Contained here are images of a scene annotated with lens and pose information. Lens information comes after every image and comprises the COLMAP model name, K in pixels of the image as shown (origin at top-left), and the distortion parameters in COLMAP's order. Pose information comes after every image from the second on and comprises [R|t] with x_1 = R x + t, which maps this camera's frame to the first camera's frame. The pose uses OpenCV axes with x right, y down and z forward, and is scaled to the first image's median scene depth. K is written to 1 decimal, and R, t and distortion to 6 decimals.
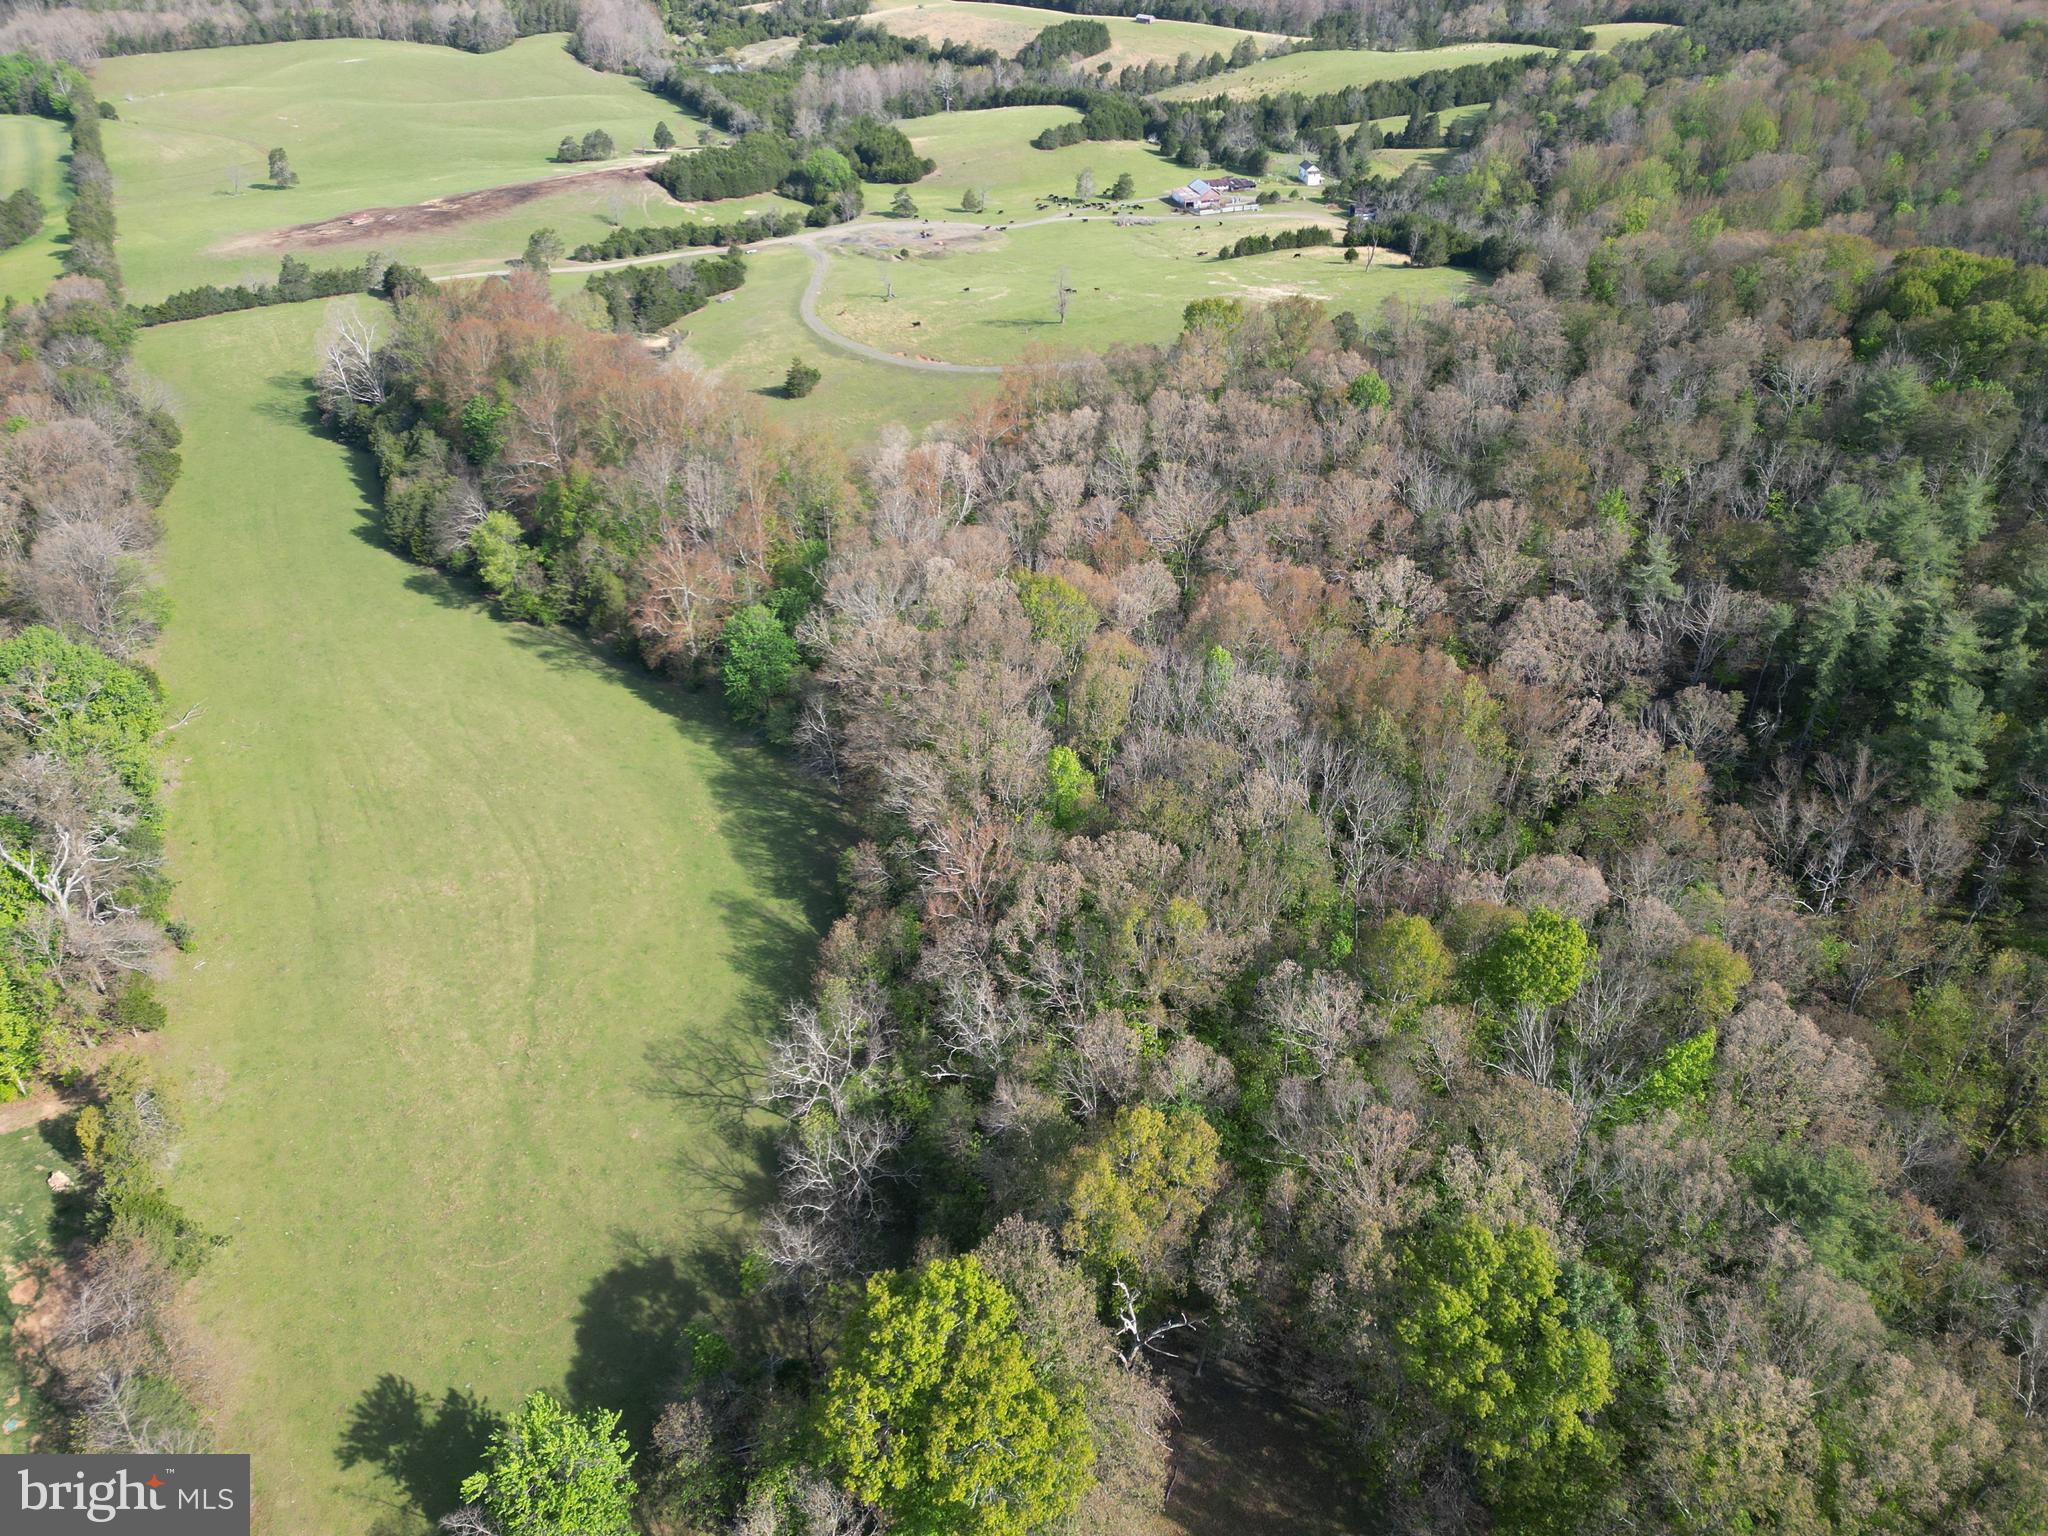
lens RADIAL K [[1406.9, 0, 1020.9], [0, 1406.9, 769.7], [0, 0, 1]] dist [0.087939, -0.086438]
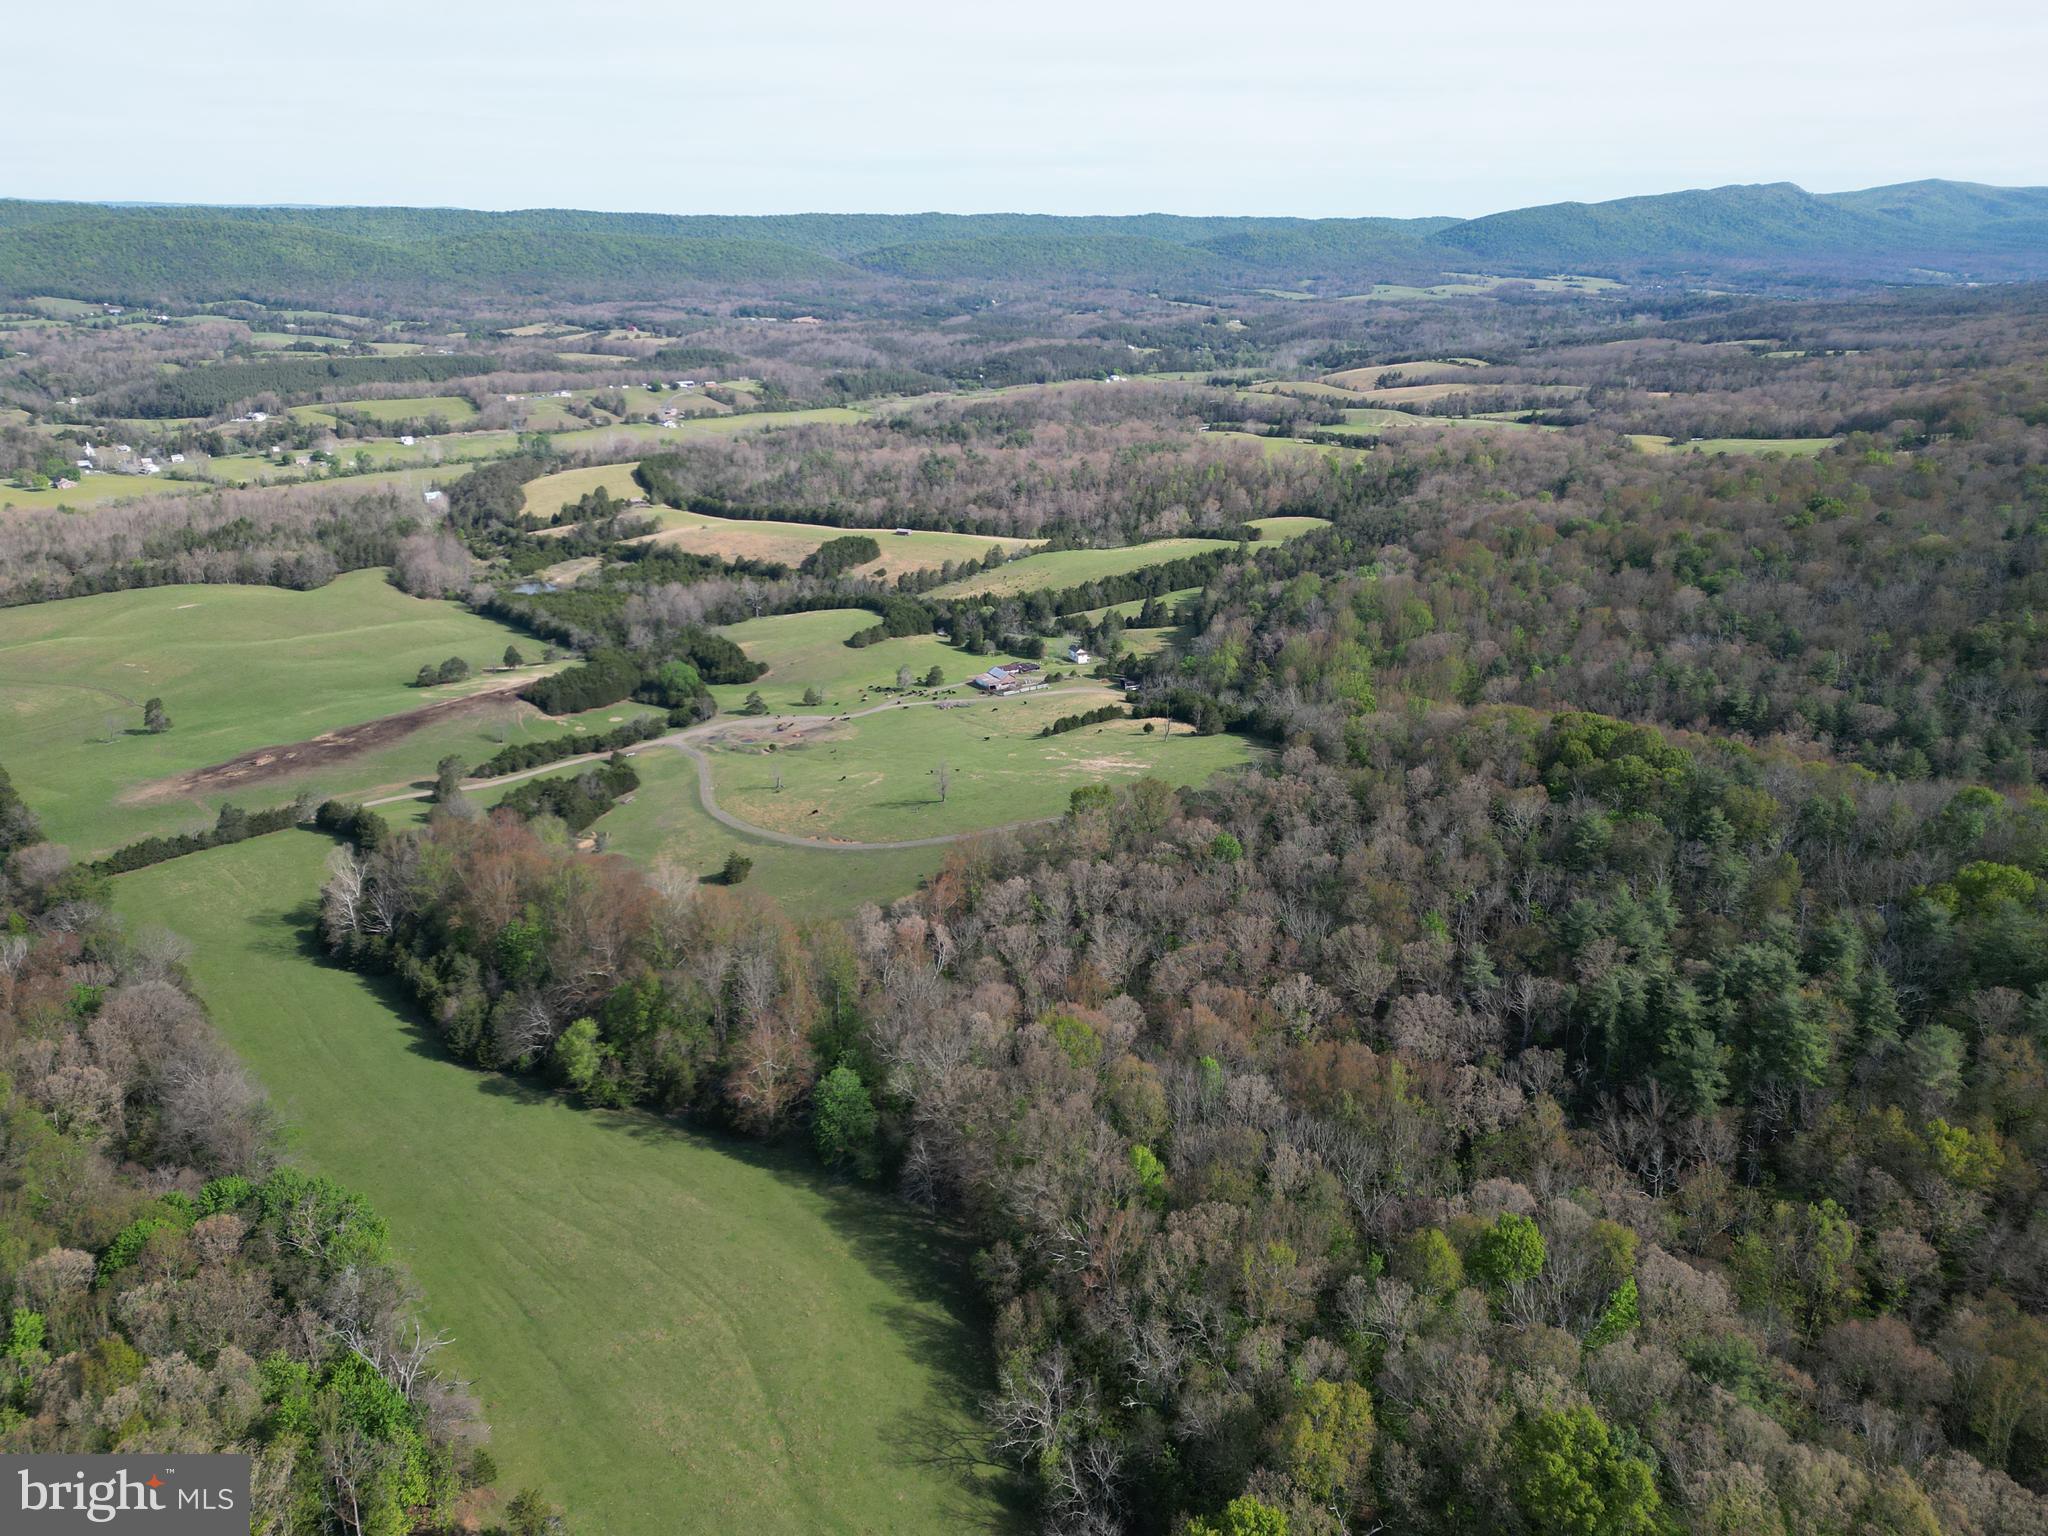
lens RADIAL K [[1406.9, 0, 1020.9], [0, 1406.9, 769.7], [0, 0, 1]] dist [0.087939, -0.086438]
pose [[0.977460, -0.082573, 0.194304, -0.200762], [0.133791, 0.954214, -0.267538, -0.007876], [-0.163316, 0.287503, 0.943753, -0.246244]]
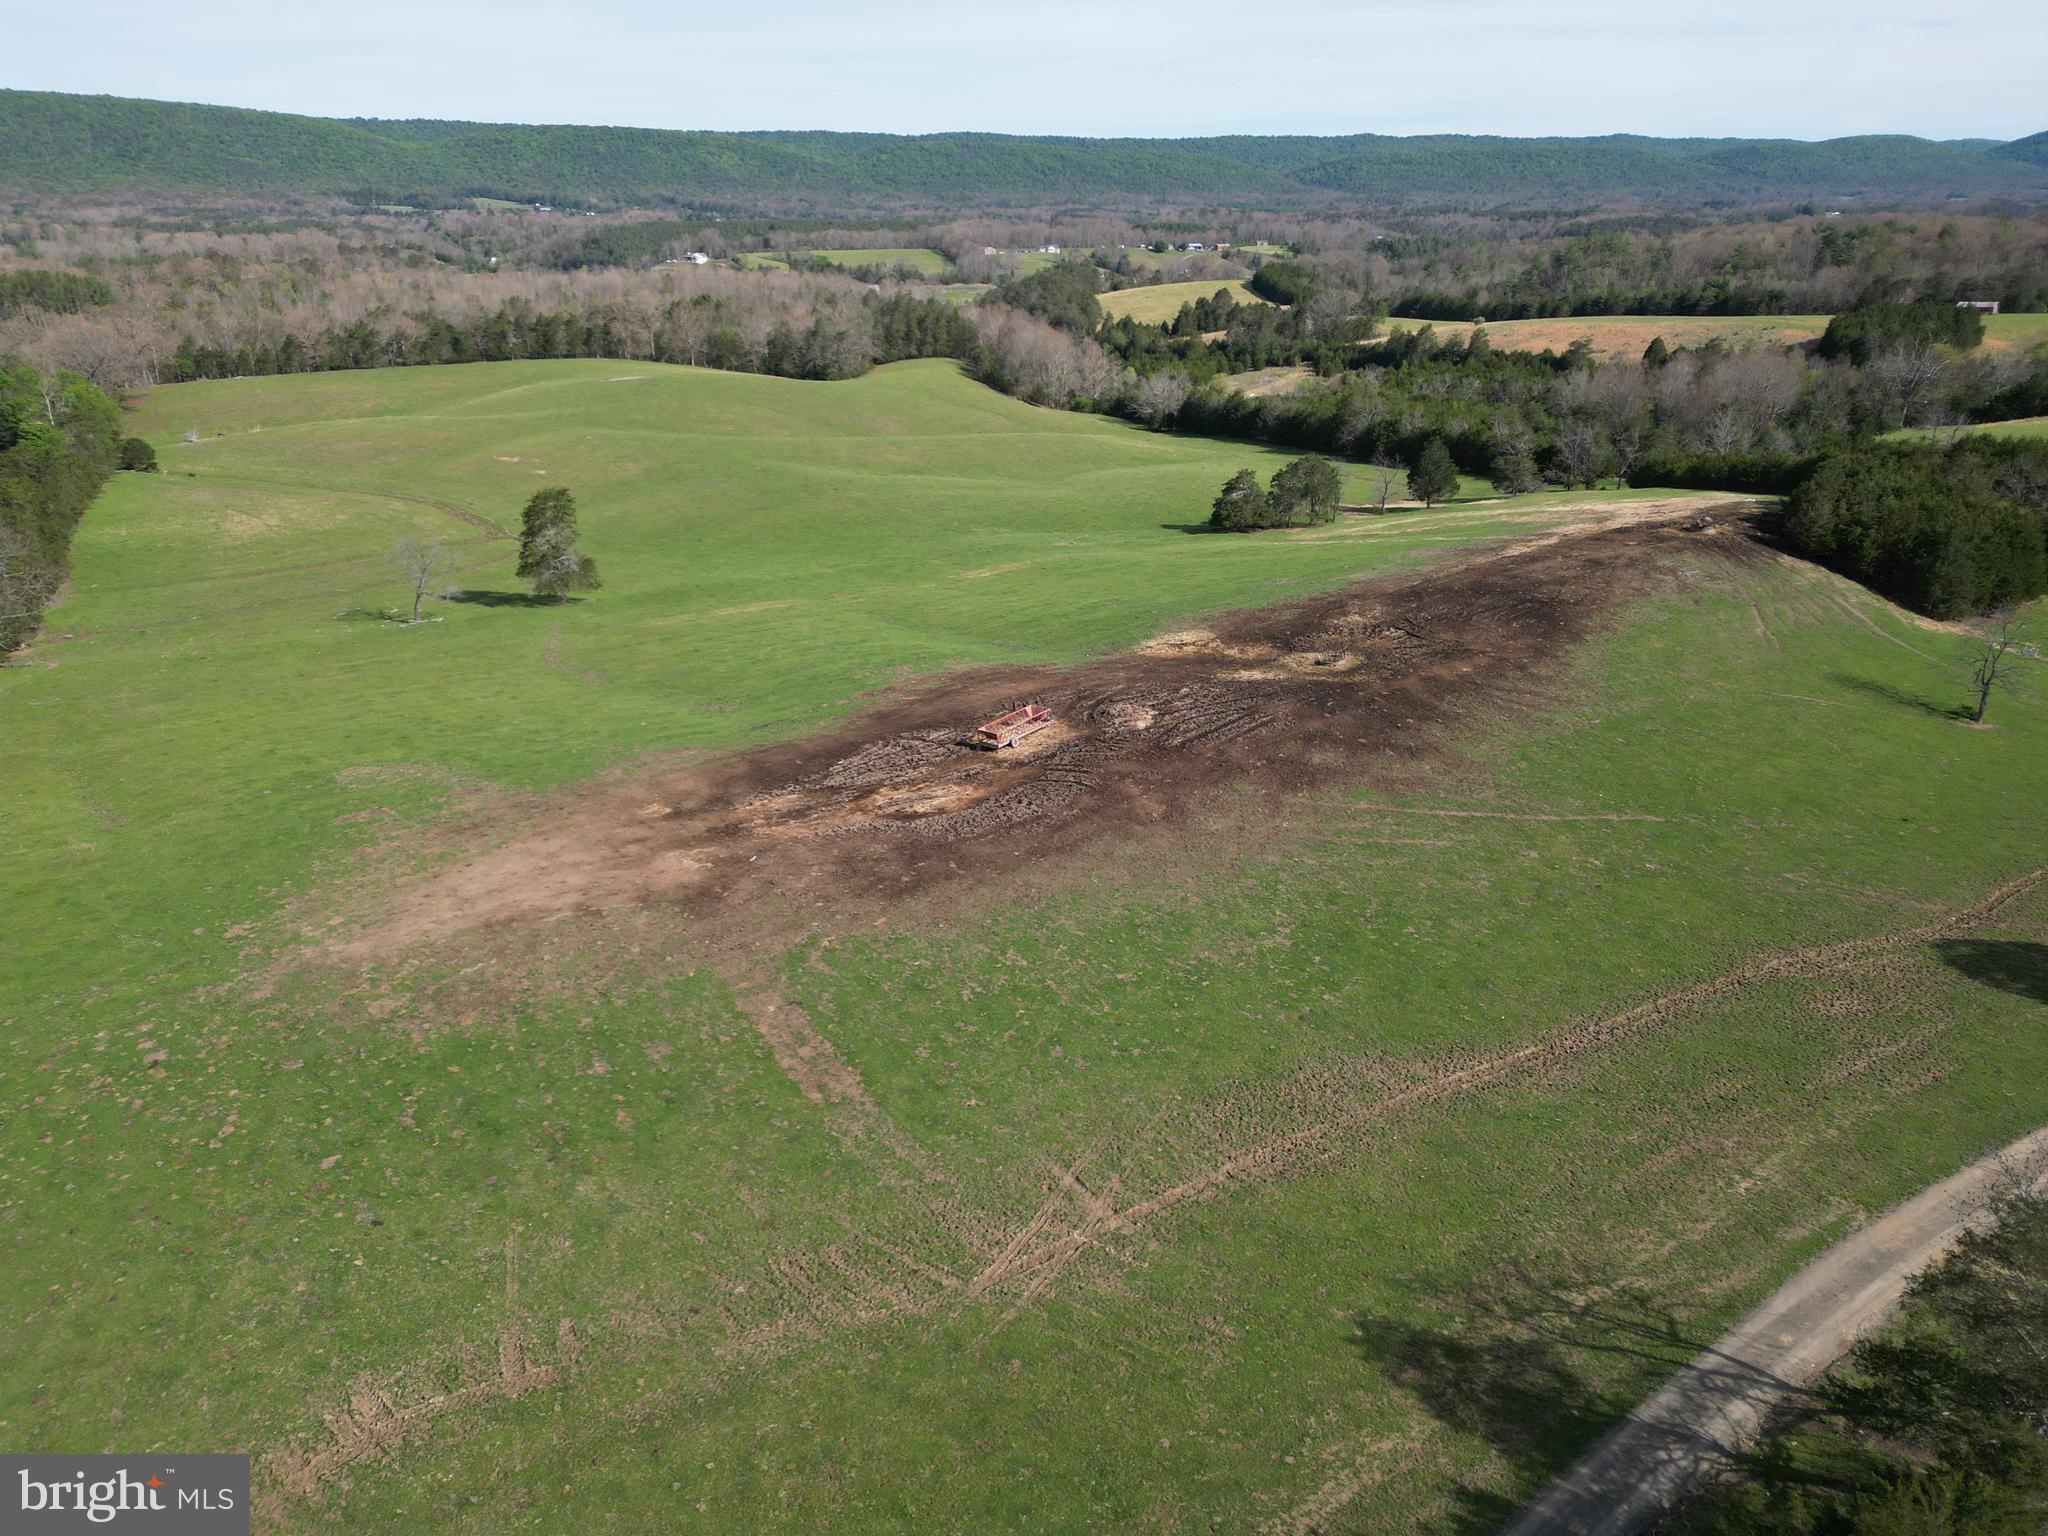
lens RADIAL K [[1422.8, 0, 1021.5], [0, 1422.8, 766.2], [0, 0, 1]] dist [0.057252, -0.043340]
pose [[0.999573, -0.003719, -0.028982, -0.861238], [-0.004148, 0.963753, -0.266764, -0.609178], [0.028923, 0.266771, 0.963326, 1.510791]]
